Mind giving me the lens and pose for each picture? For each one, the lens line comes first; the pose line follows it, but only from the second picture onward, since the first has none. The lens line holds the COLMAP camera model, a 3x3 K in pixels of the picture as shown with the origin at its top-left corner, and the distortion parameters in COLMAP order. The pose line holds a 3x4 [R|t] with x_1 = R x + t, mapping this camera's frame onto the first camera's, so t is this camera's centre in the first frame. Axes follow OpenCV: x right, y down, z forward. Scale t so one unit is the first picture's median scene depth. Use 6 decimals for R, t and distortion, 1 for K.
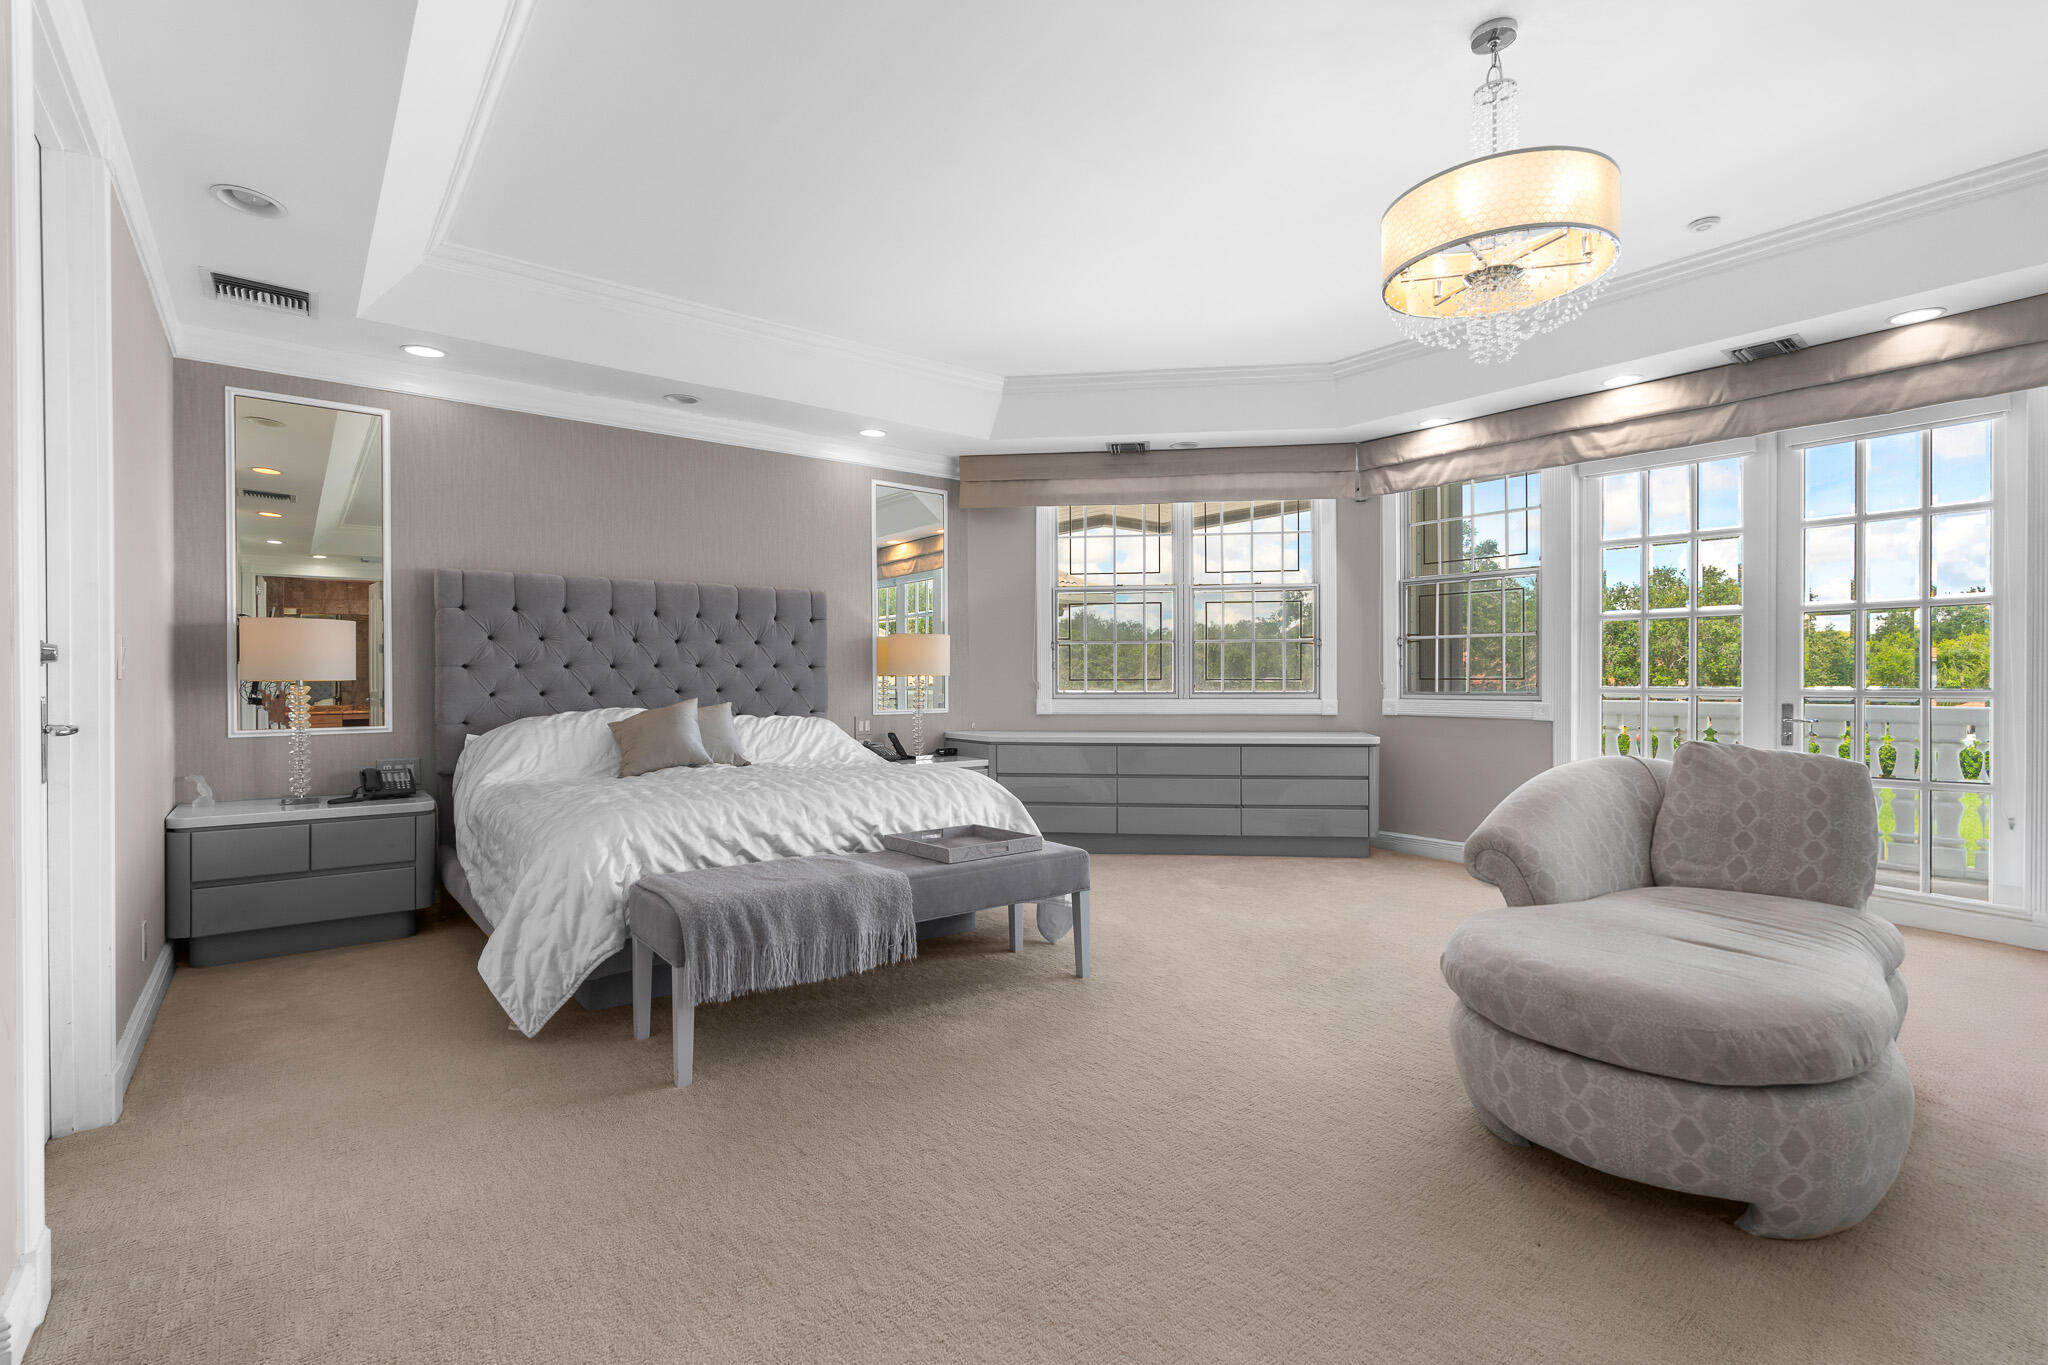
lens RADIAL K [[930.9, 0, 1016.0], [0, 930.9, 683.0], [0, 0, 1]] dist [-0.008997, 0.004468]
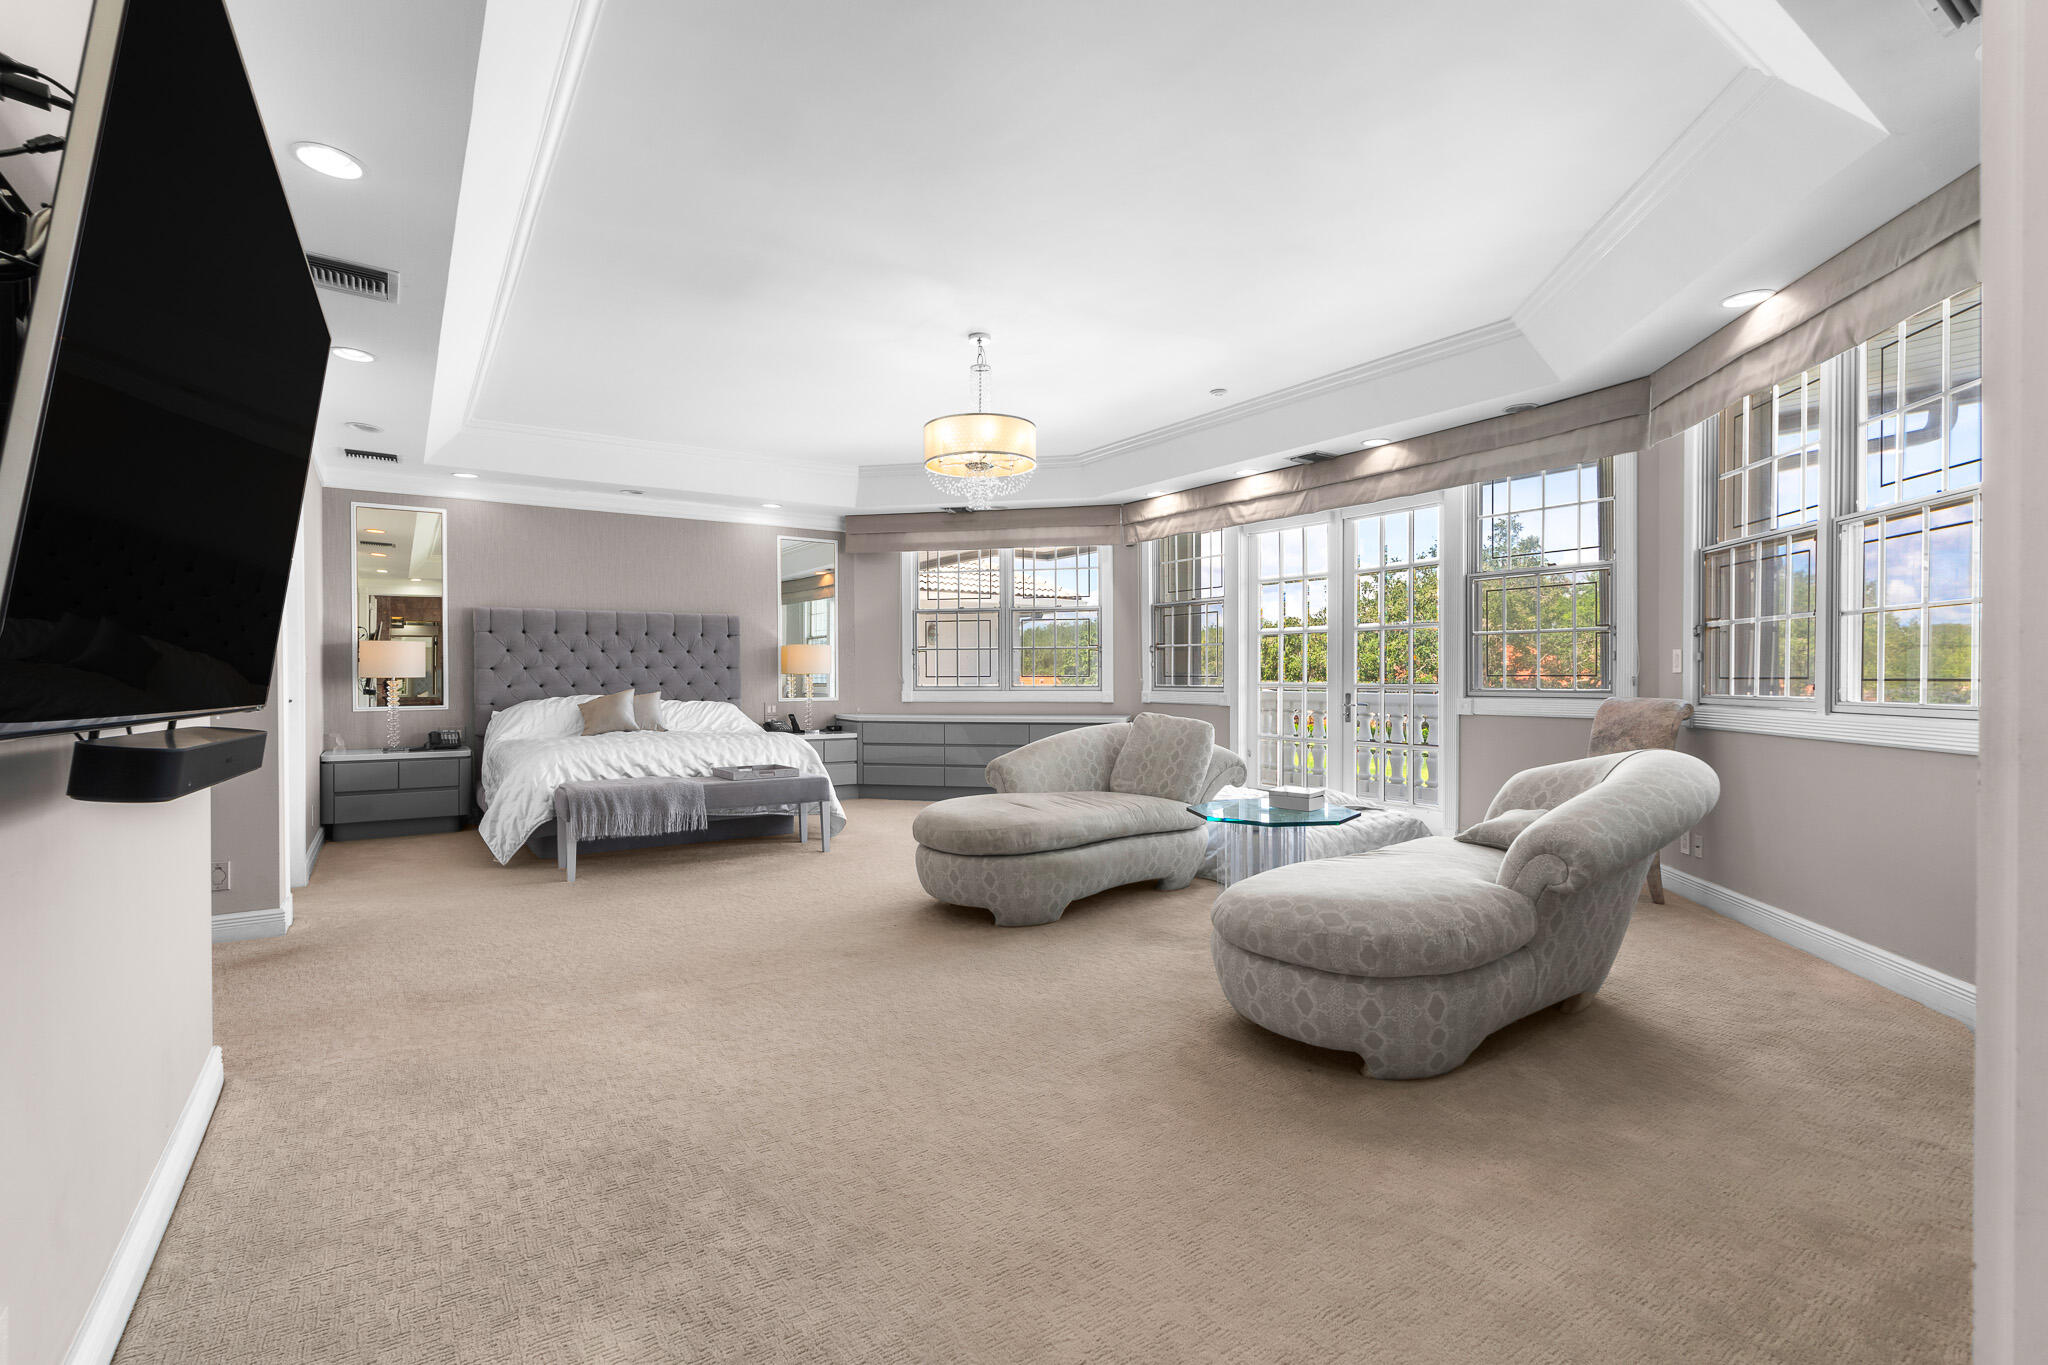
lens RADIAL K [[930.9, 0, 1013.4], [0, 930.9, 681.6], [0, 0, 1]] dist [-0.008997, 0.004468]
pose [[0.996782, 0.000595, -0.080161, 0.416394], [-0.000349, 0.999995, 0.003076, -0.000650], [0.080163, -0.003038, 0.996777, -0.505051]]
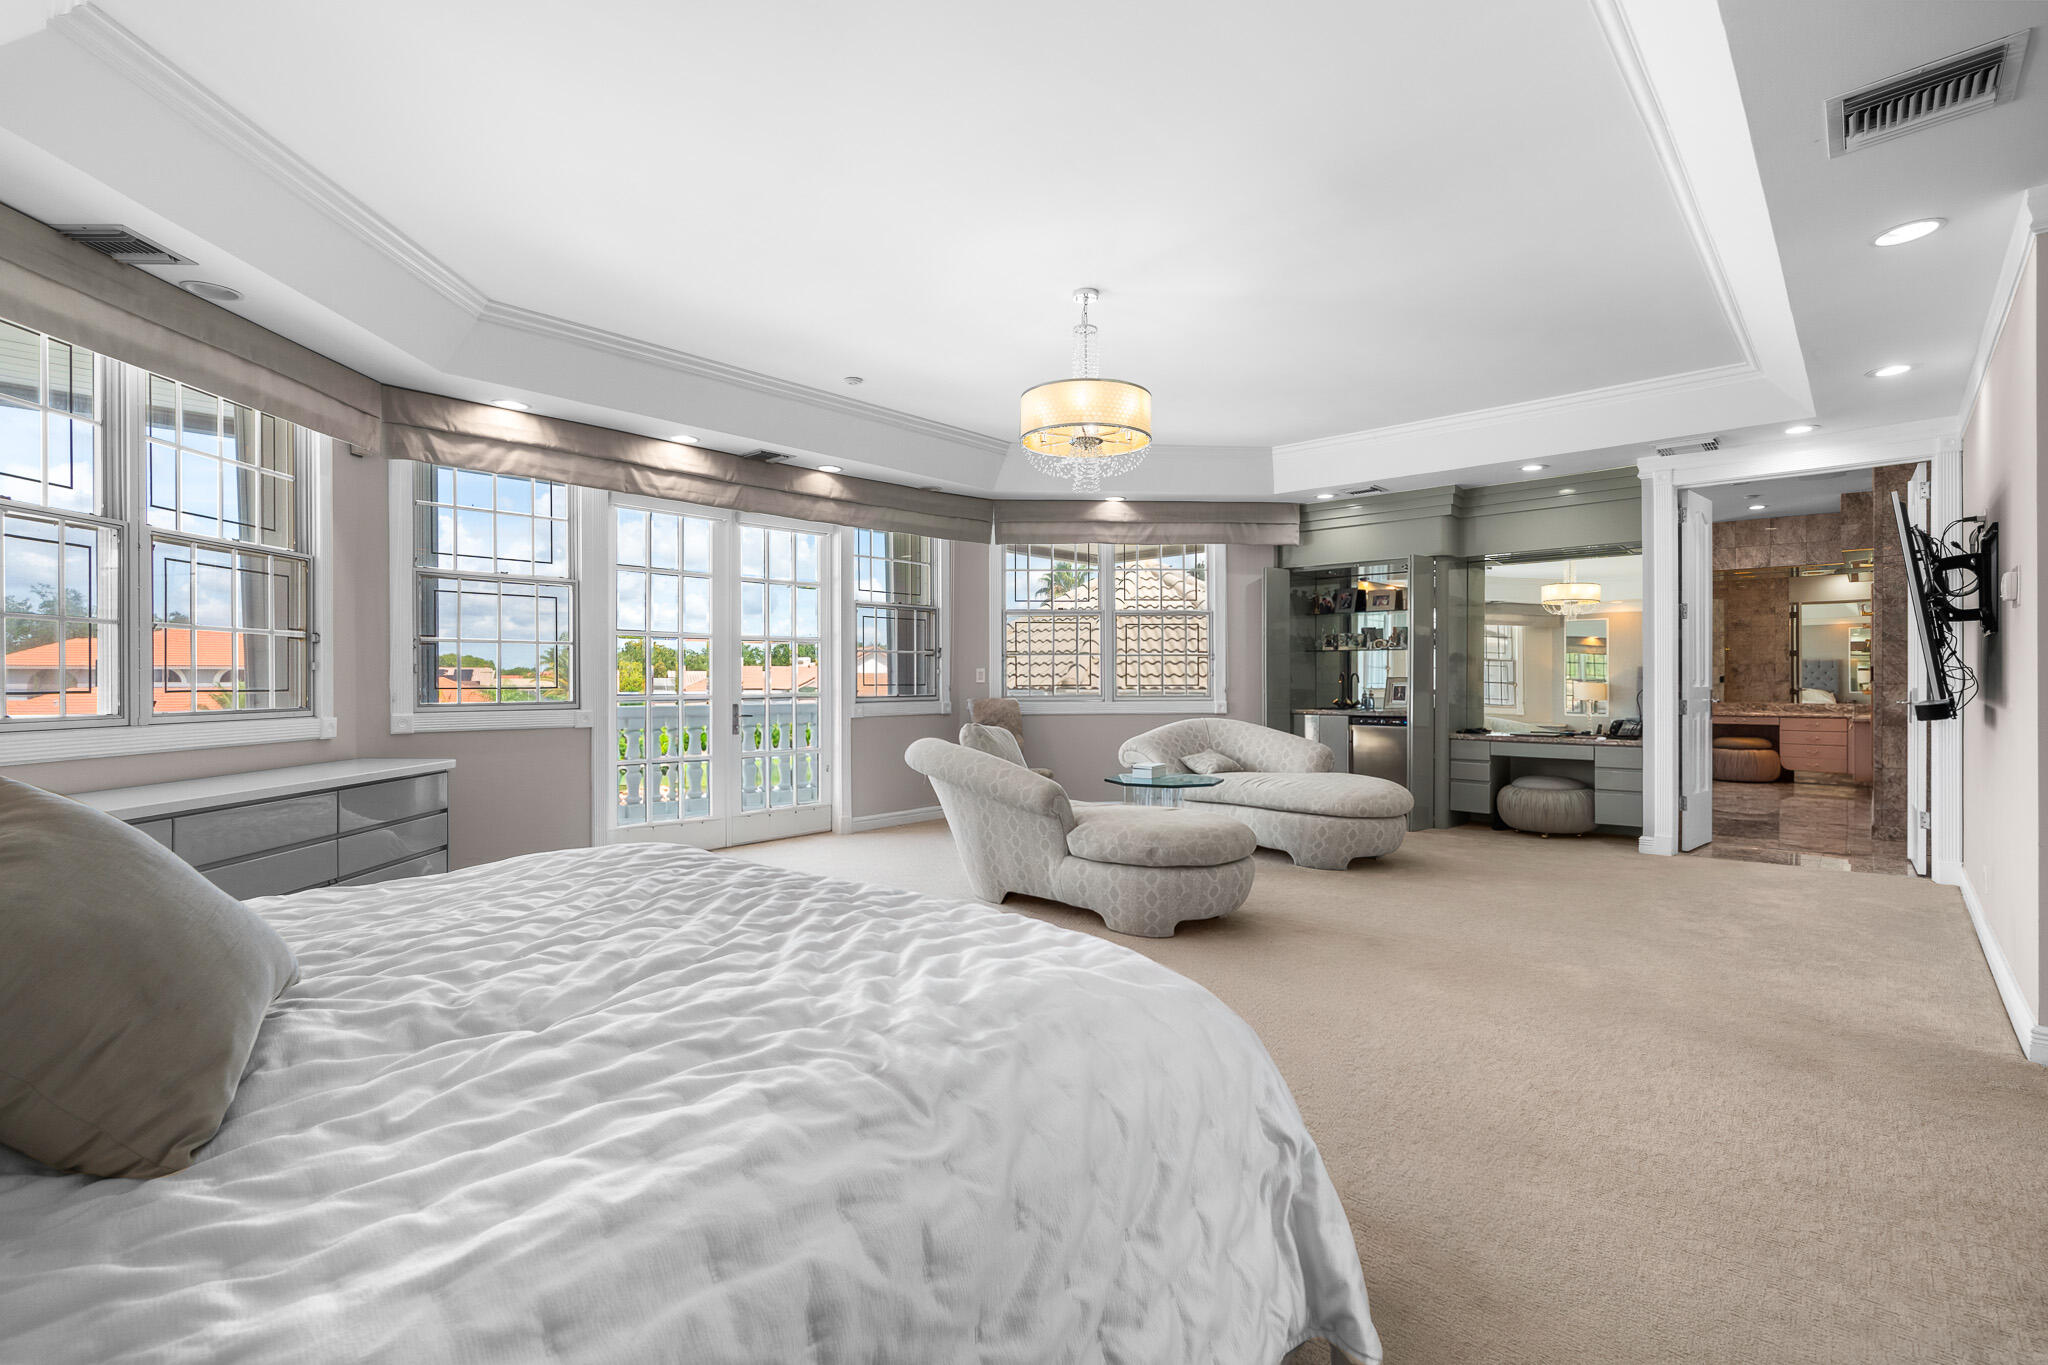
lens RADIAL K [[930.9, 0, 1017.5], [0, 930.9, 684.0], [0, 0, 1]] dist [-0.008997, 0.004468]
pose [[-0.150037, 0.001382, 0.988679, -0.618982], [0.008877, 0.999961, -0.000051, -0.004975], [-0.988641, 0.008769, -0.150043, 0.779046]]
